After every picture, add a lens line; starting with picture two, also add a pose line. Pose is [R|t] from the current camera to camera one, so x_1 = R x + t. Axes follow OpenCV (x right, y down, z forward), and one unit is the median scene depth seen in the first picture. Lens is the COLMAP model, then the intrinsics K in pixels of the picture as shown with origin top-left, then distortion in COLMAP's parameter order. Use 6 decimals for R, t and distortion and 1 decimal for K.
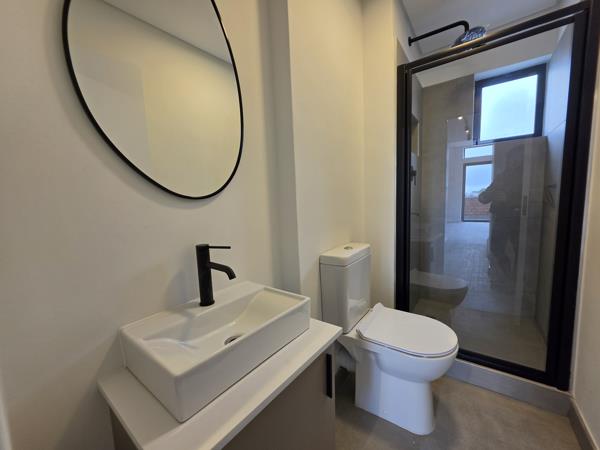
lens RADIAL K [[239.6, 0, 300.1], [0, 239.6, 225.2], [0, 0, 1]] dist [-0.001282, 0.000475]
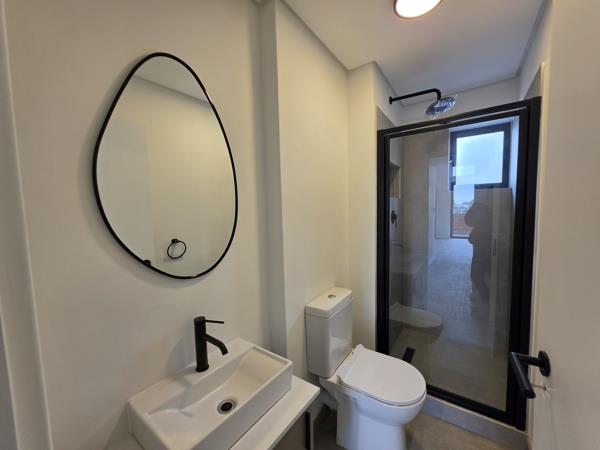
lens RADIAL K [[239.6, 0, 300.2], [0, 239.6, 226.7], [0, 0, 1]] dist [-0.001282, 0.000475]
pose [[0.999625, 0.011602, 0.024818, 0.025823], [-0.010885, 0.999524, -0.028858, -0.191099], [-0.025141, 0.028577, 0.999275, -0.105458]]
